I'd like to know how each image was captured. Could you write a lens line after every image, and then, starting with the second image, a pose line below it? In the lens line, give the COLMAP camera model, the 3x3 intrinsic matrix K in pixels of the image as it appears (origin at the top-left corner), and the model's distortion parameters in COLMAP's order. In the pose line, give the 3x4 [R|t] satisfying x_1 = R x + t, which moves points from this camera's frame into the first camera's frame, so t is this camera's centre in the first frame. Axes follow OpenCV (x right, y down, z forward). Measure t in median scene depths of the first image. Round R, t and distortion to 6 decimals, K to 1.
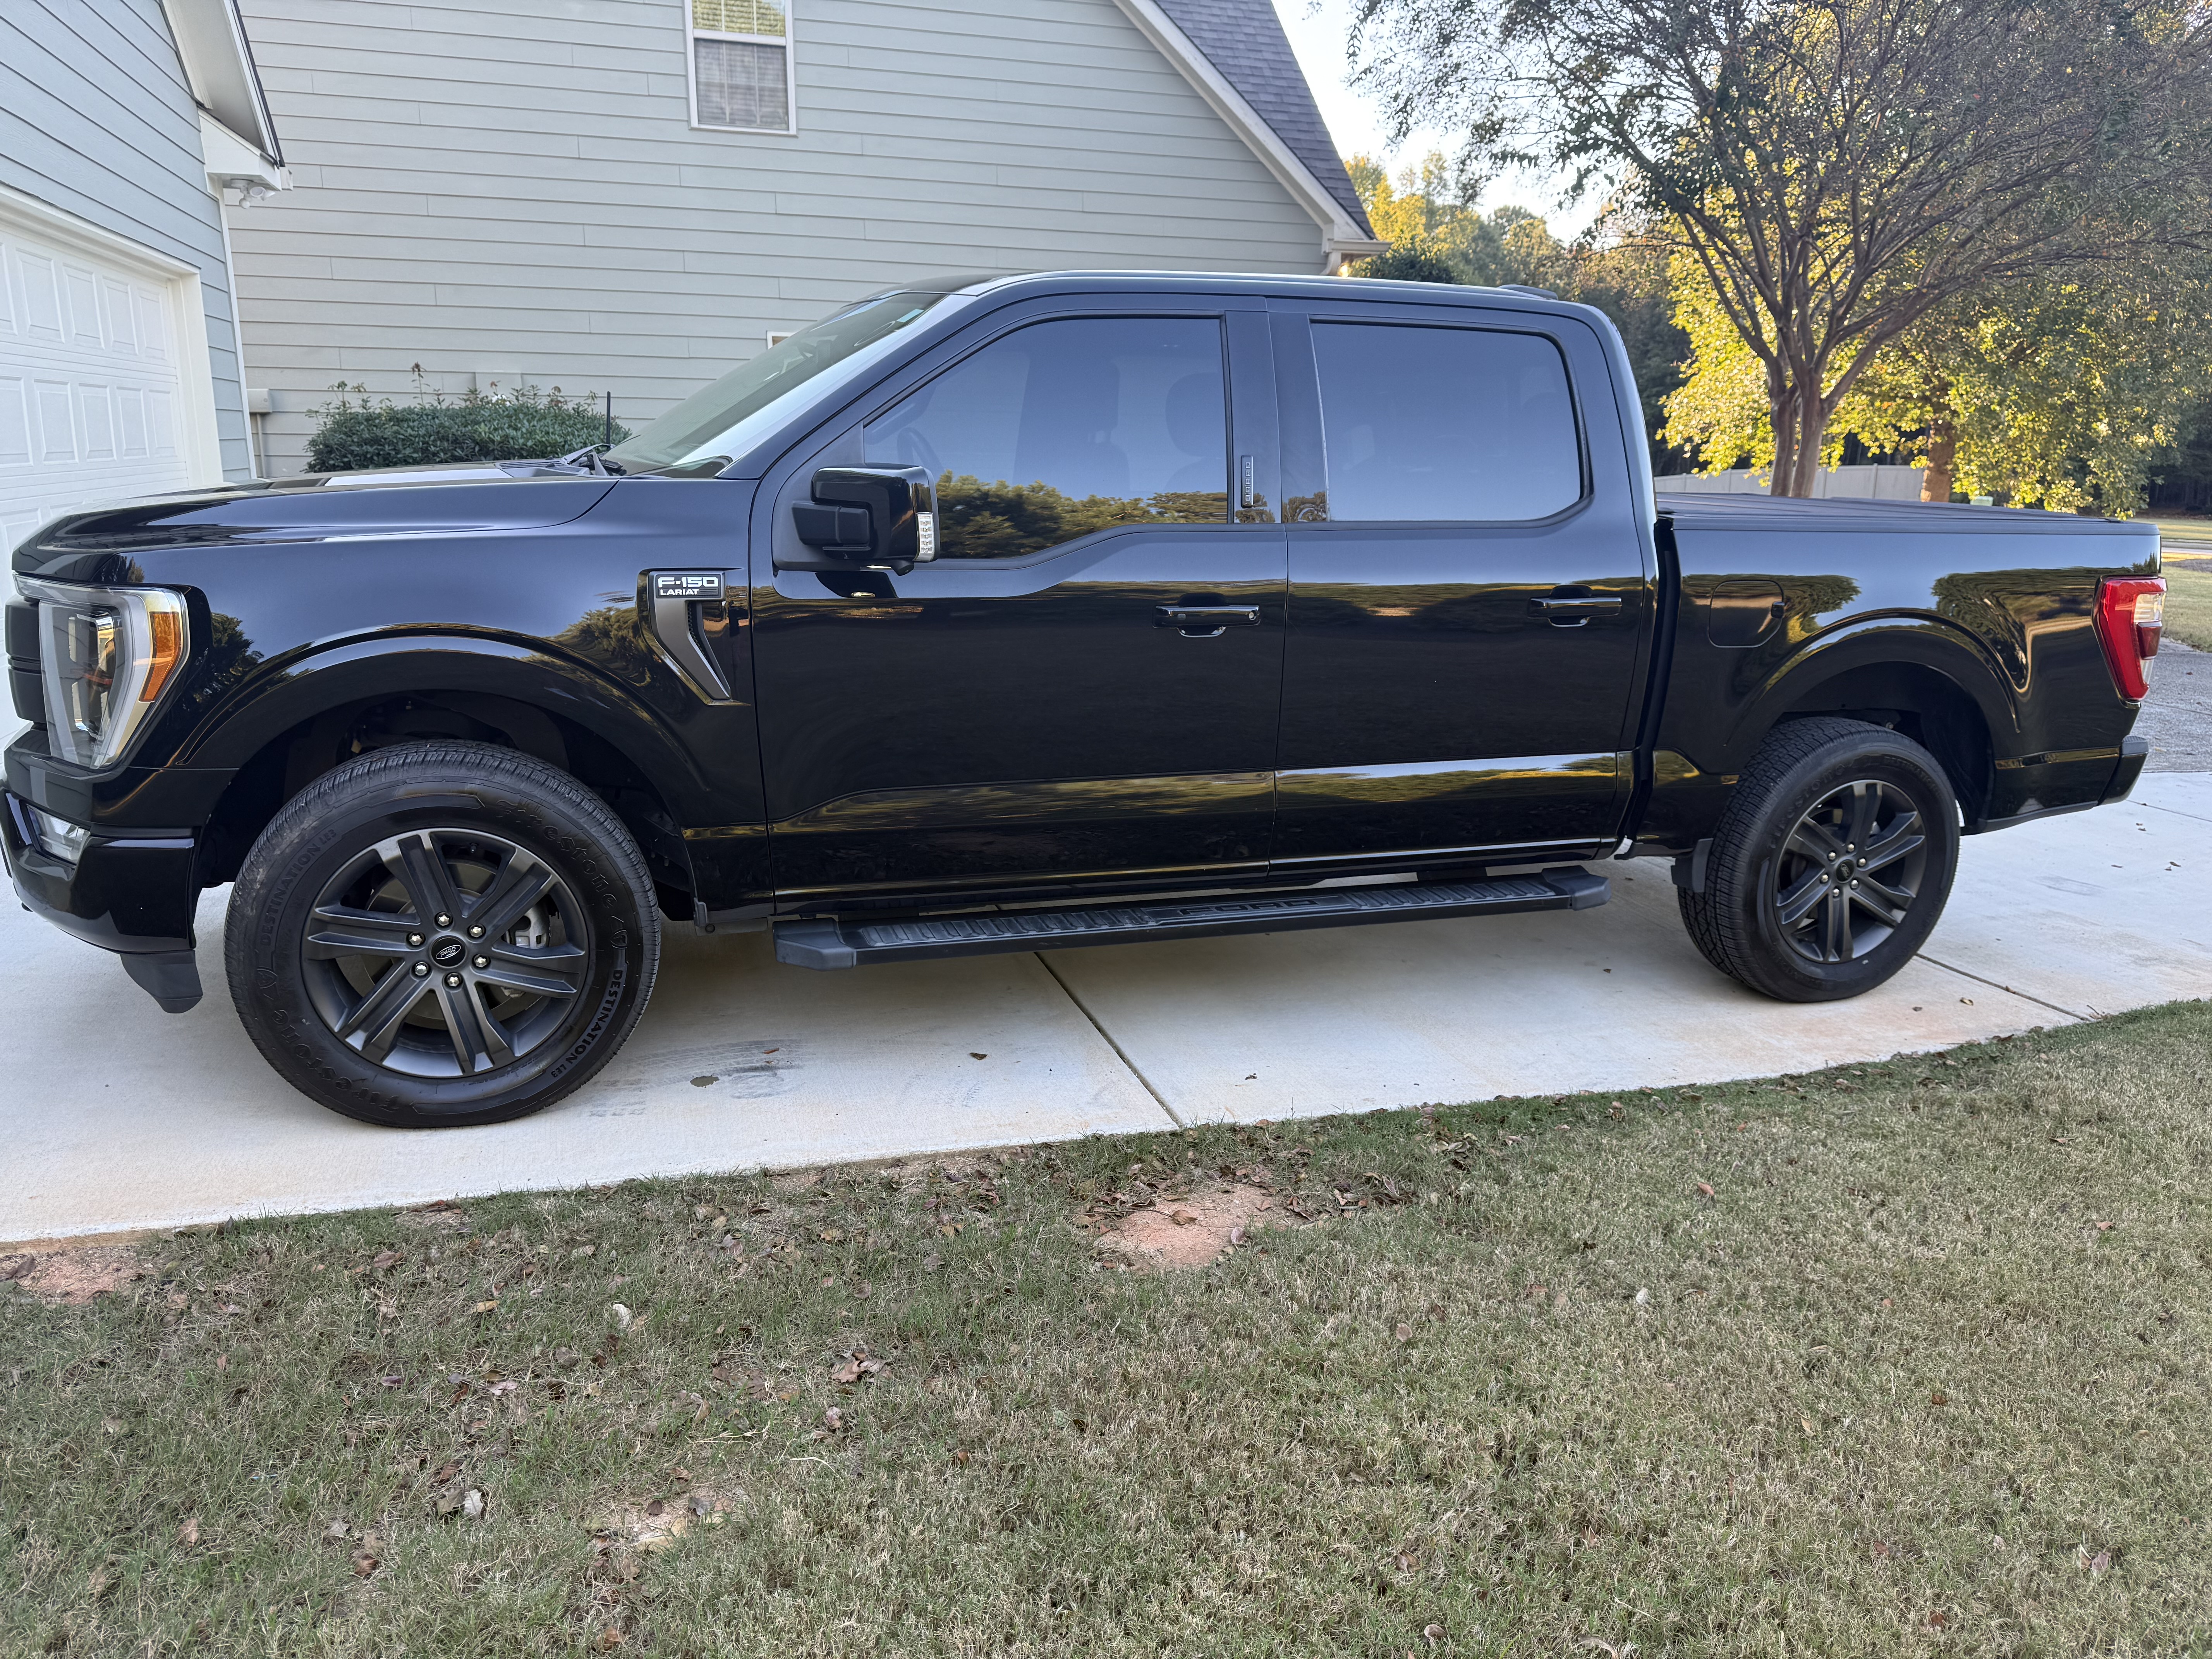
lens RADIAL K [[1511.7, 0, 1069.9], [0, 1511.7, 826.7], [0, 0, 1]] dist [-0.033070, 0.002675]
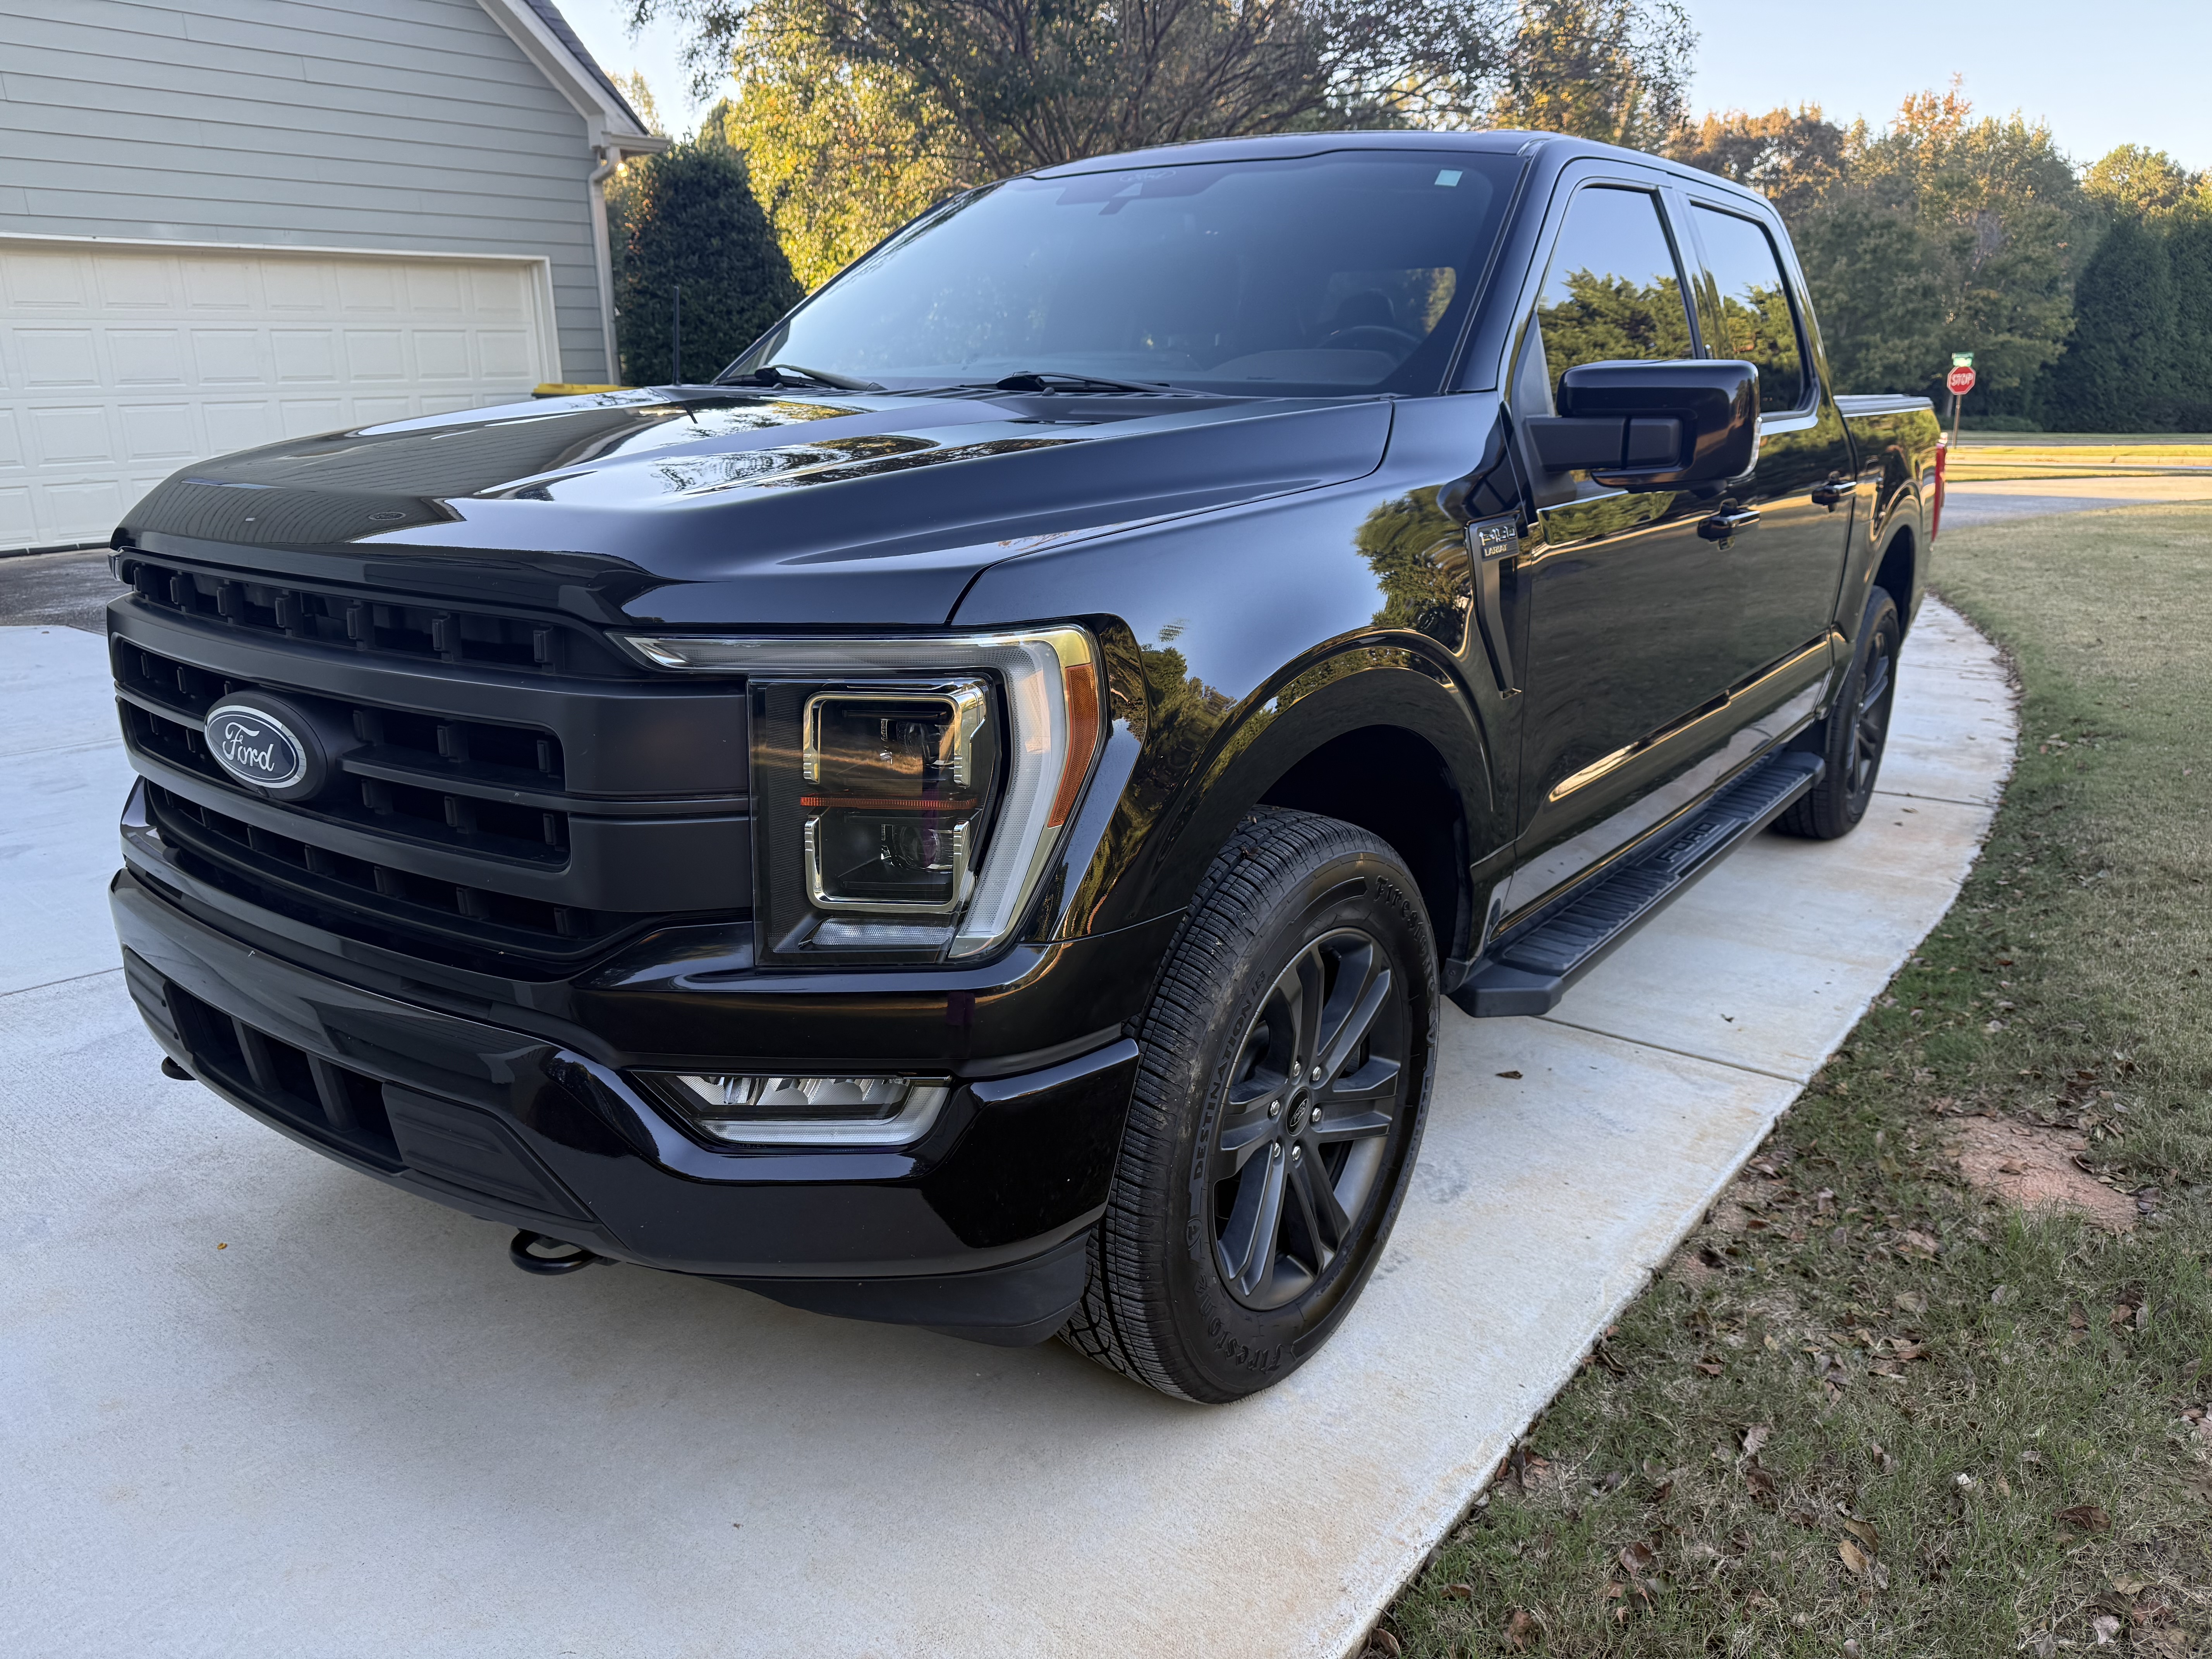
lens RADIAL K [[1511.7, 0, 1069.9], [0, 1511.7, 826.7], [0, 0, 1]] dist [-0.033070, 0.002675]
pose [[0.820884, -0.183320, 0.540873, -0.629662], [0.156283, 0.983037, 0.095992, -0.094606], [-0.549296, 0.005731, 0.835608, 0.391454]]
